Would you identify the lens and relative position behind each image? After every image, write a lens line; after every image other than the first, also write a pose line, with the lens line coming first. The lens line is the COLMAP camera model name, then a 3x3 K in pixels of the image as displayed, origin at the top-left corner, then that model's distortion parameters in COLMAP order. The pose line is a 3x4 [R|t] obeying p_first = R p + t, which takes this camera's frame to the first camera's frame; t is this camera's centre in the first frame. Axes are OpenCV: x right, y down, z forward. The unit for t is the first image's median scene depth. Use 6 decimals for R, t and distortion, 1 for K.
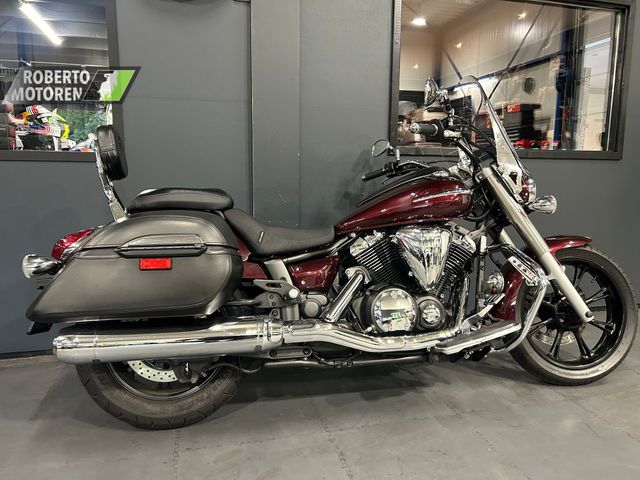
lens RADIAL K [[483.8, 0, 319.2], [0, 483.8, 240.6], [0, 0, 1]] dist [0.048152, -0.053286]
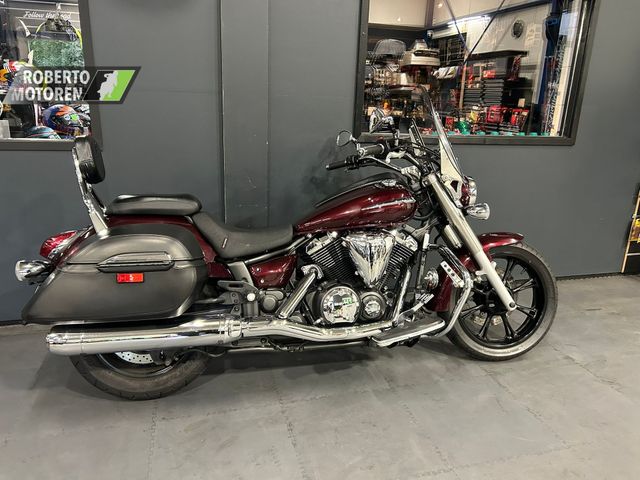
lens RADIAL K [[483.8, 0, 317.1], [0, 483.8, 239.5], [0, 0, 1]] dist [0.048152, -0.053286]
pose [[0.999582, 0.020707, 0.020179, 0.069679], [-0.023420, 0.989138, 0.145110, -0.175334], [-0.016955, -0.145522, 0.989210, -0.124092]]
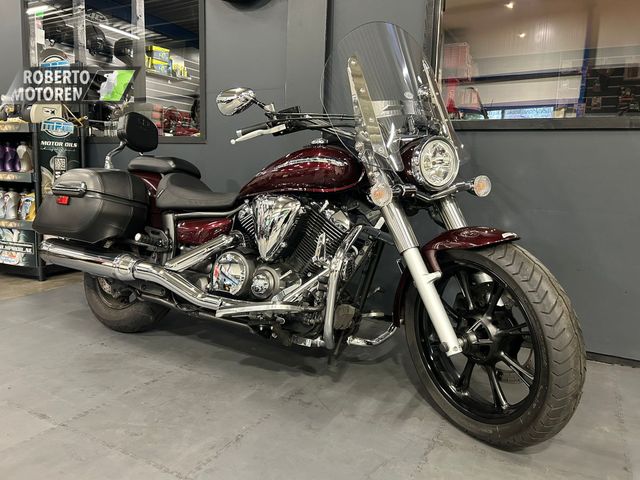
lens RADIAL K [[483.8, 0, 316.6], [0, 483.8, 237.2], [0, 0, 1]] dist [0.048152, -0.053286]
pose [[0.721984, 0.106887, -0.683604, 0.956277], [-0.116621, 0.992660, 0.032041, 0.015038], [0.682011, 0.056589, 0.729149, 0.354559]]
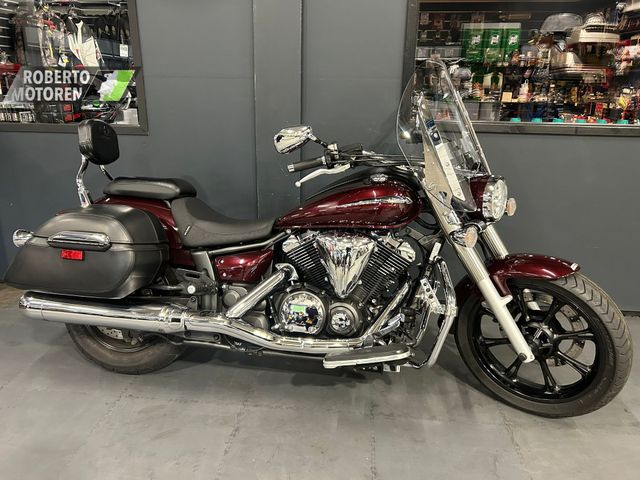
lens RADIAL K [[483.8, 0, 320.8], [0, 483.8, 237.0], [0, 0, 1]] dist [0.048152, -0.053286]
pose [[0.937456, 0.112054, -0.329576, 0.500475], [-0.056301, 0.983116, 0.174109, -0.192171], [0.343521, -0.144664, 0.927936, 0.064929]]
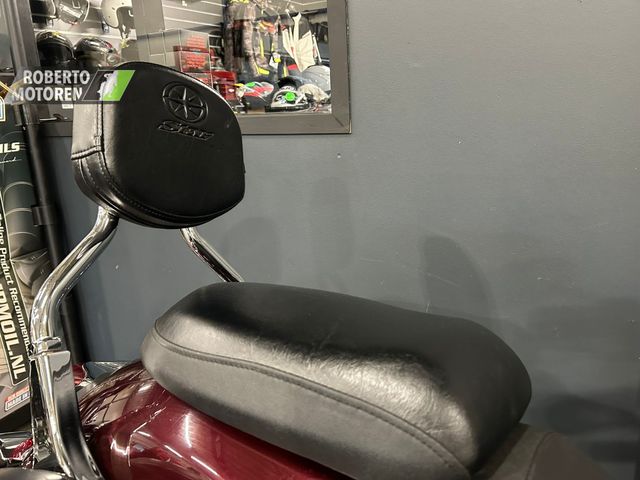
lens RADIAL K [[483.8, 0, 319.1], [0, 483.8, 236.0], [0, 0, 1]] dist [0.048152, -0.053286]
pose [[0.705164, 0.147072, -0.693624, -0.115466], [-0.040611, 0.985023, 0.167572, -0.183000], [0.707881, -0.089997, 0.700575, 0.855179]]
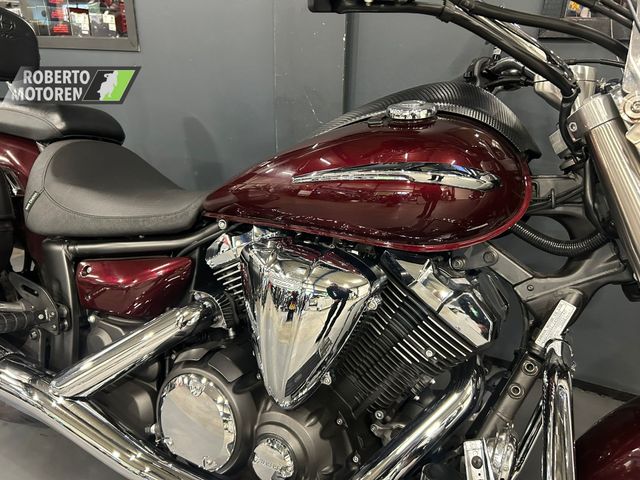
lens RADIAL K [[483.8, 0, 326.0], [0, 483.8, 238.3], [0, 0, 1]] dist [0.048152, -0.053286]
pose [[0.772938, 0.244927, -0.585301, 0.458656], [-0.100118, 0.958013, 0.268679, -0.145285], [0.626532, -0.149073, 0.765006, 0.725862]]
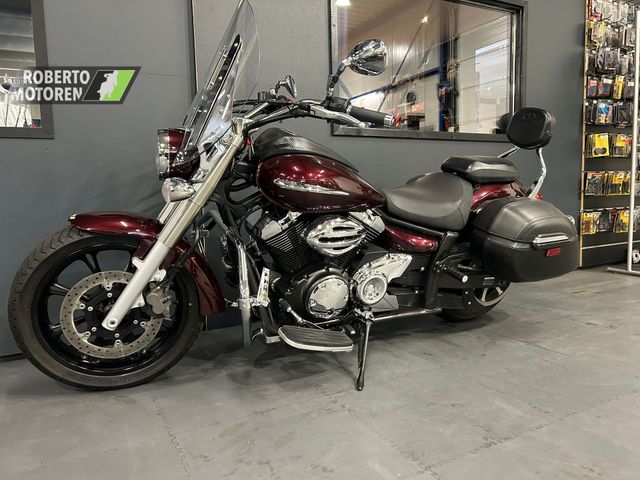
lens RADIAL K [[483.8, 0, 321.0], [0, 483.8, 236.2], [0, 0, 1]] dist [0.048152, -0.053286]
pose [[0.971281, -0.056501, 0.231130, -0.188795], [0.068719, 0.996614, -0.045152, 0.115734], [-0.227796, 0.059739, 0.971875, 0.047087]]
